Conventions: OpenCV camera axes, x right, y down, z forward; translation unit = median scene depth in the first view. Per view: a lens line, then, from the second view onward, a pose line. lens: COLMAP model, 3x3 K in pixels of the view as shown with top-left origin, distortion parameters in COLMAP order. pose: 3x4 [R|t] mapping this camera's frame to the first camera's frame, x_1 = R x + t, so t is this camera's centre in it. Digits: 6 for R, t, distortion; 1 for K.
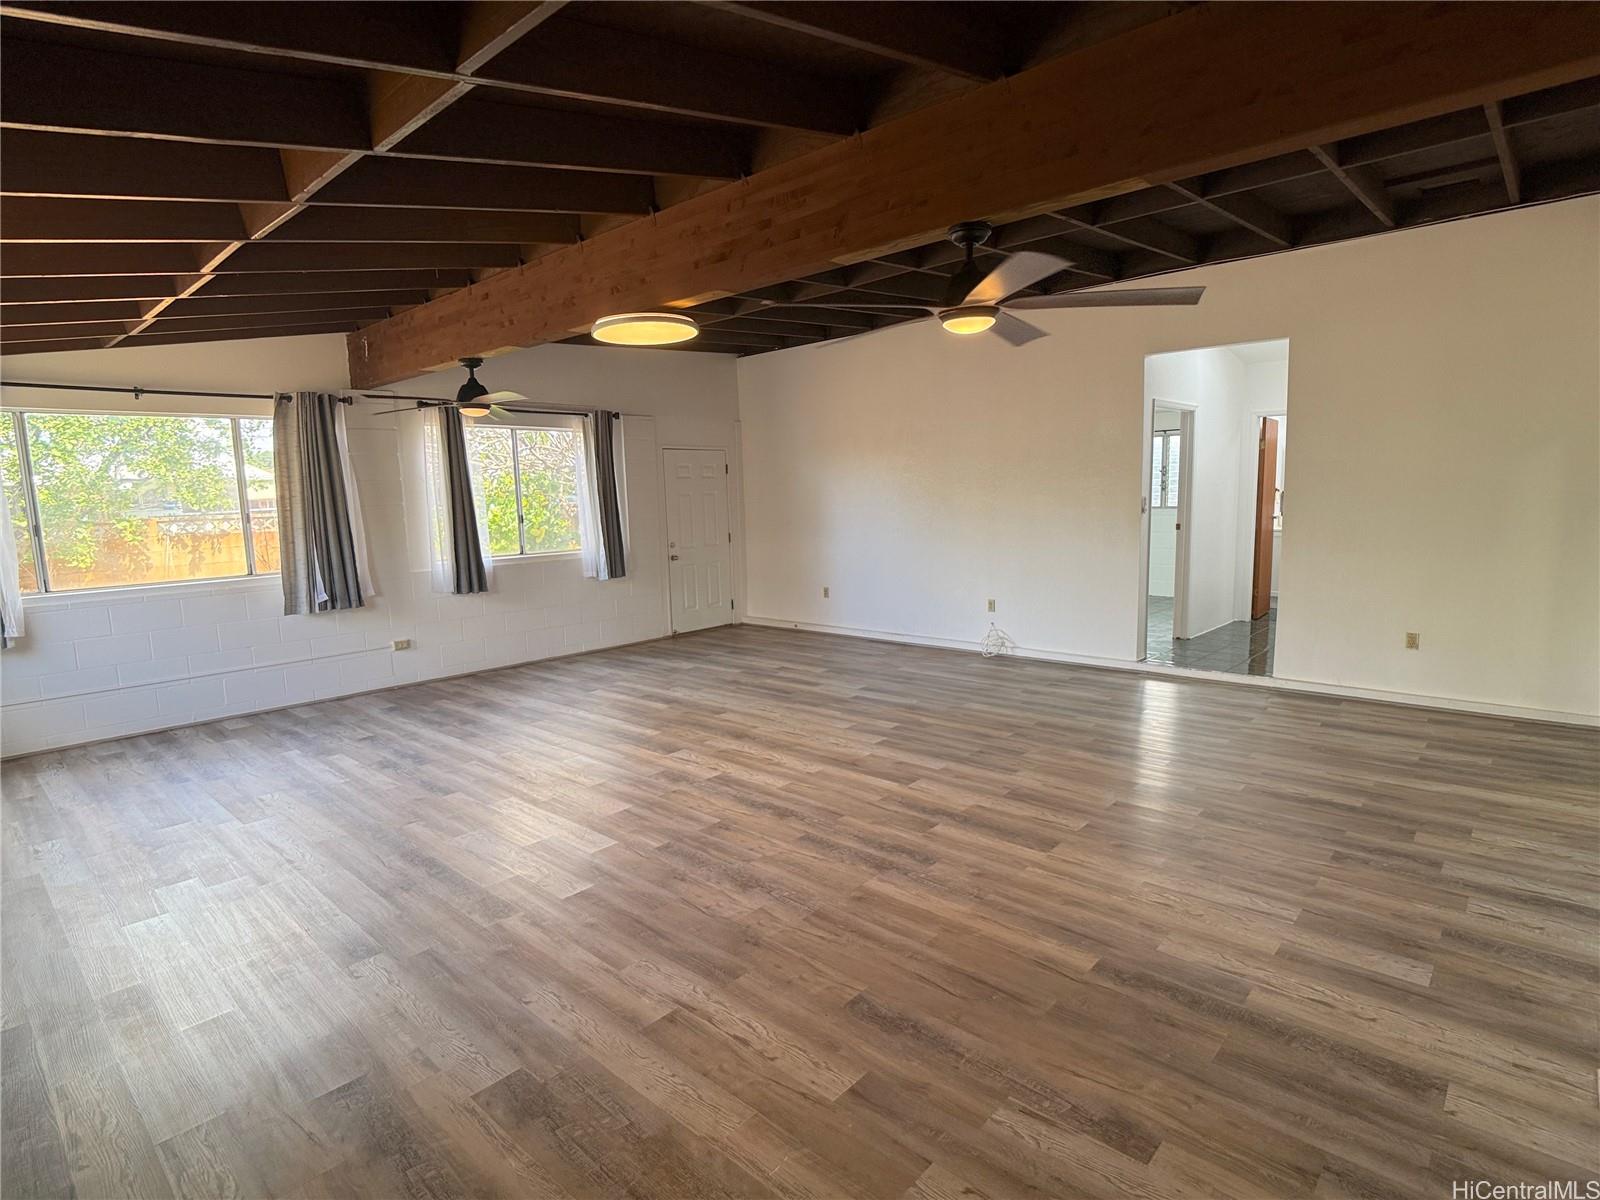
lens RADIAL K [[830.9, 0, 800.0], [0, 830.9, 600.0], [0, 0, 1]] dist [0.020267, -0.031393]
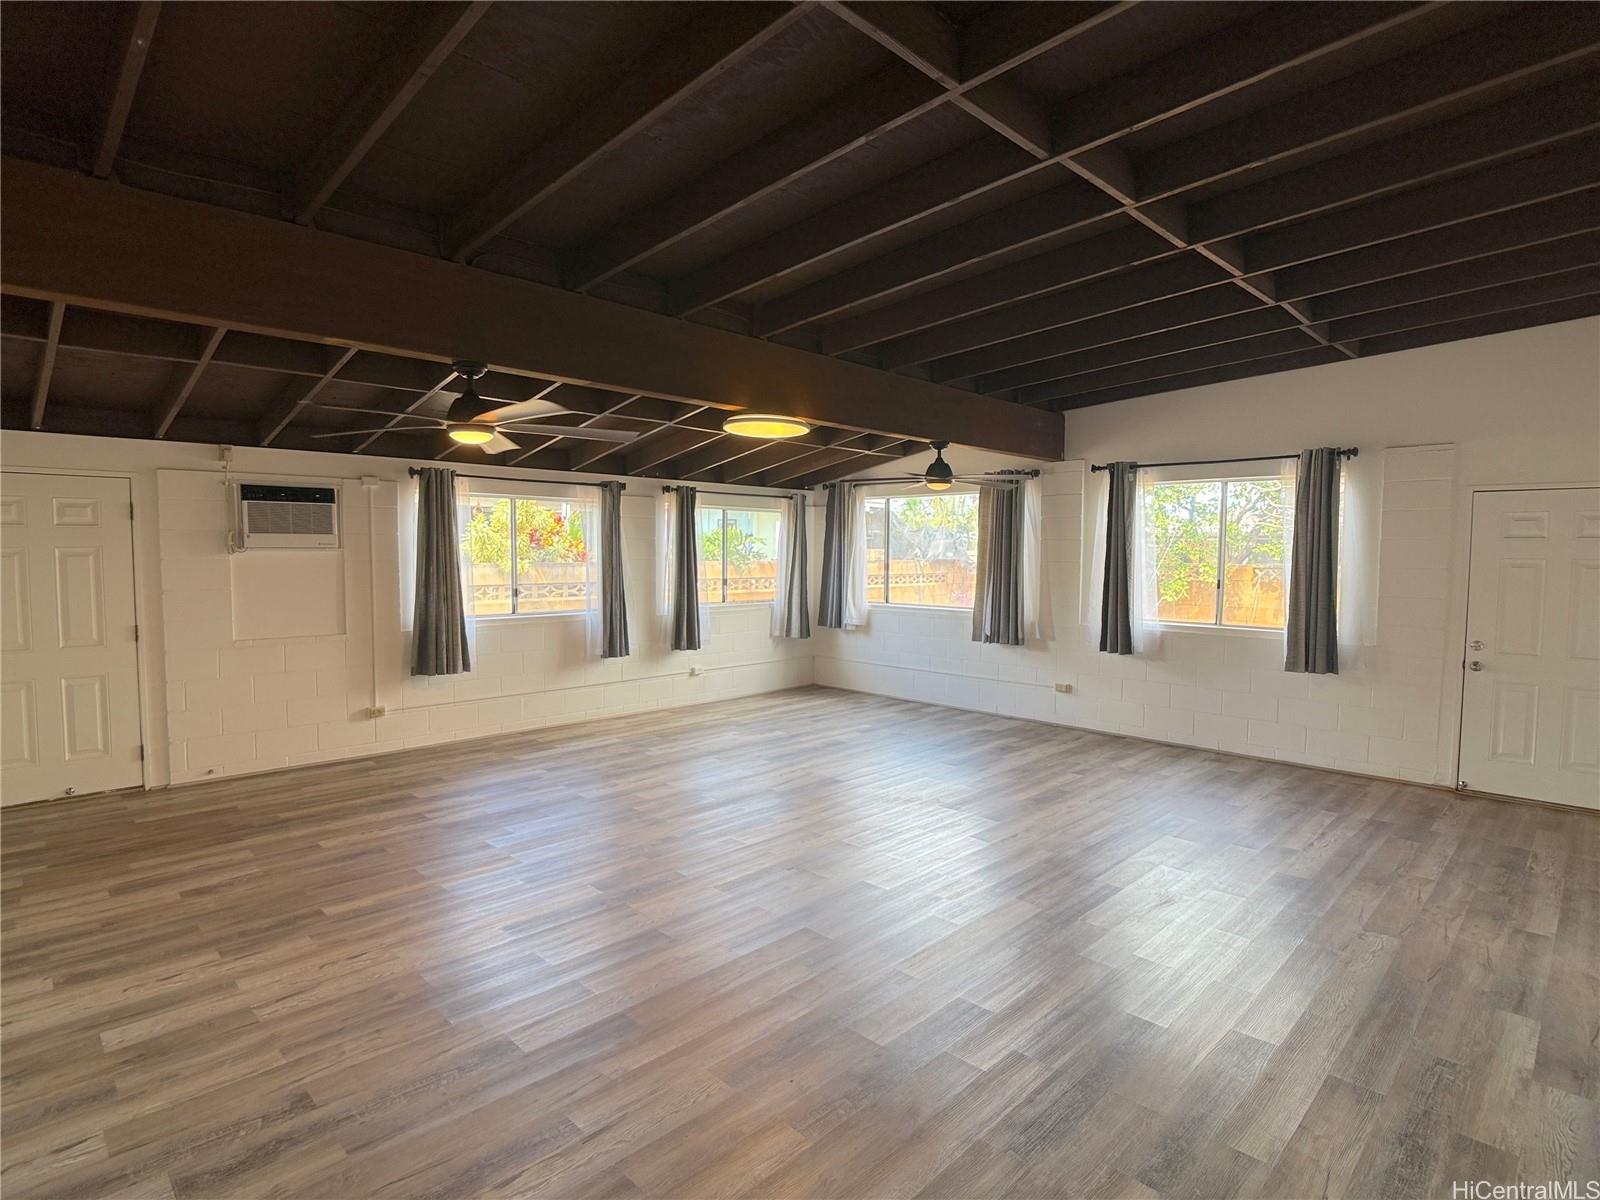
lens RADIAL K [[847.2, 0, 800.0], [0, 847.2, 600.0], [0, 0, 1]] dist [-0.004925, -0.001306]
pose [[-0.051616, 0.087137, -0.994858, 1.315094], [-0.132484, 0.986784, 0.093303, -0.243689], [0.989840, 0.136619, -0.039390, 1.398768]]
